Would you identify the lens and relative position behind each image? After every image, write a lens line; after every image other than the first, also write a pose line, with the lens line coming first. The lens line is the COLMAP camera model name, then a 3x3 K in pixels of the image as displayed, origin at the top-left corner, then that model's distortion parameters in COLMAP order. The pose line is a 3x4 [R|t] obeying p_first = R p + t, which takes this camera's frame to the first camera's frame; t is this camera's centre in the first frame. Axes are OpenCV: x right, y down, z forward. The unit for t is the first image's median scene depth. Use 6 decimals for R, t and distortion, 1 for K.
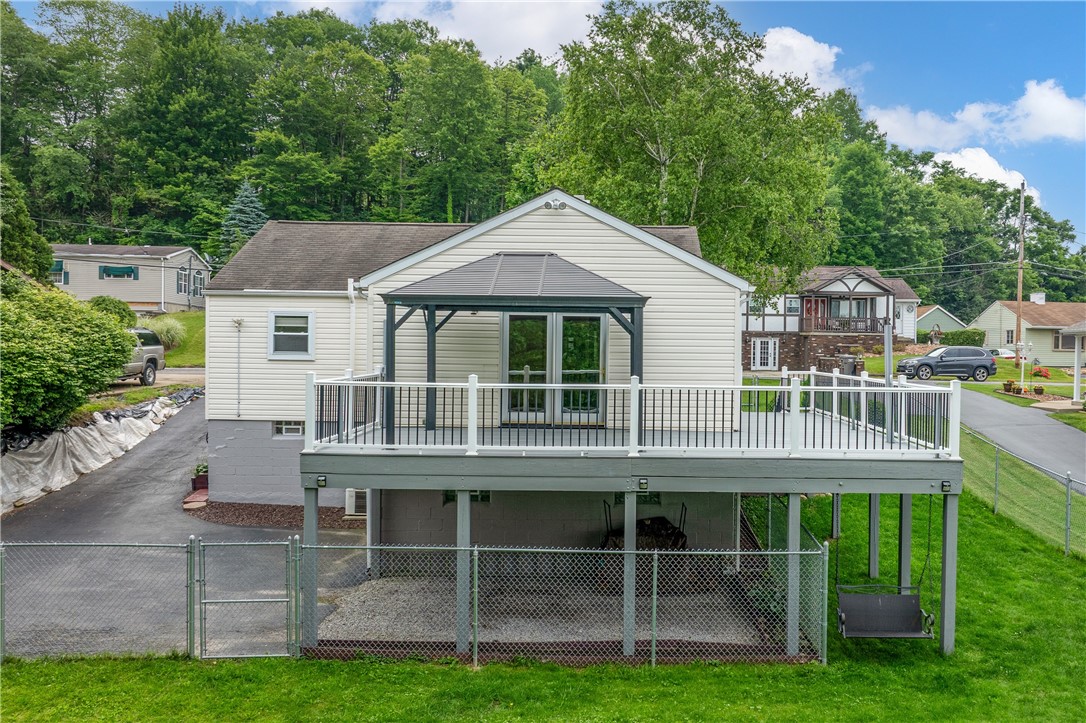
lens RADIAL K [[909.6, 0, 576.4], [0, 909.6, 350.5], [0, 0, 1]] dist [-0.004649, 0.018458]
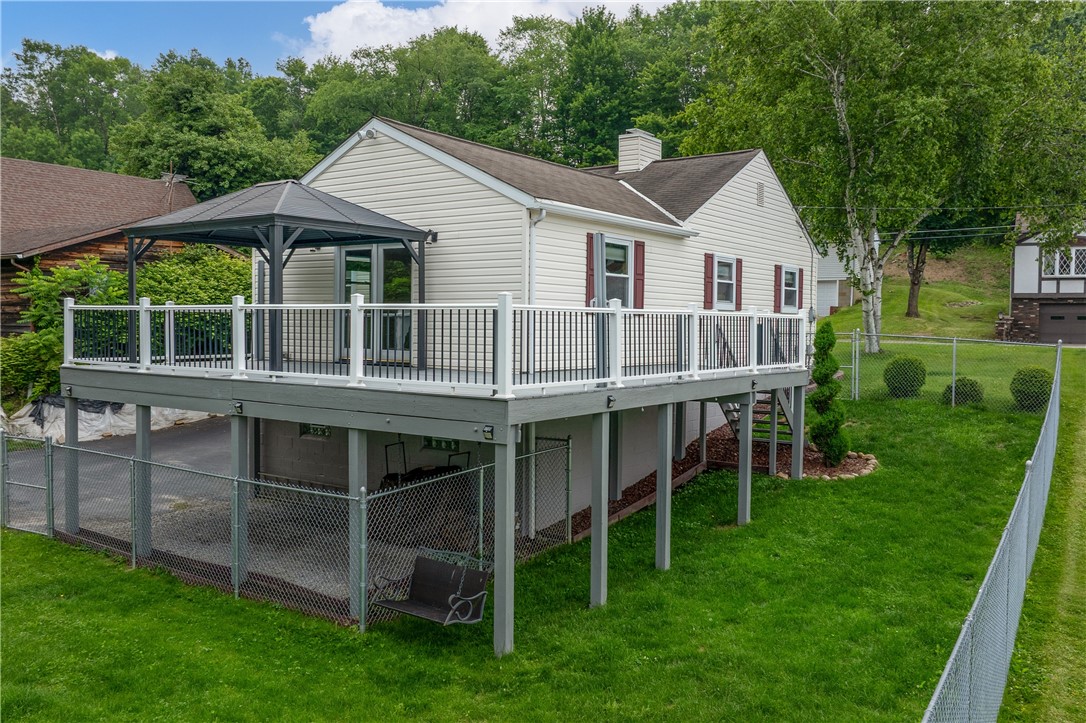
lens RADIAL K [[909.6, 0, 543.5], [0, 909.6, 359.2], [0, 0, 1]] dist [-0.004649, 0.018458]
pose [[0.802473, 0.022551, -0.596262, 0.698243], [-0.010394, 0.999662, 0.023820, 0.054161], [0.596598, -0.012917, 0.802437, 0.331071]]
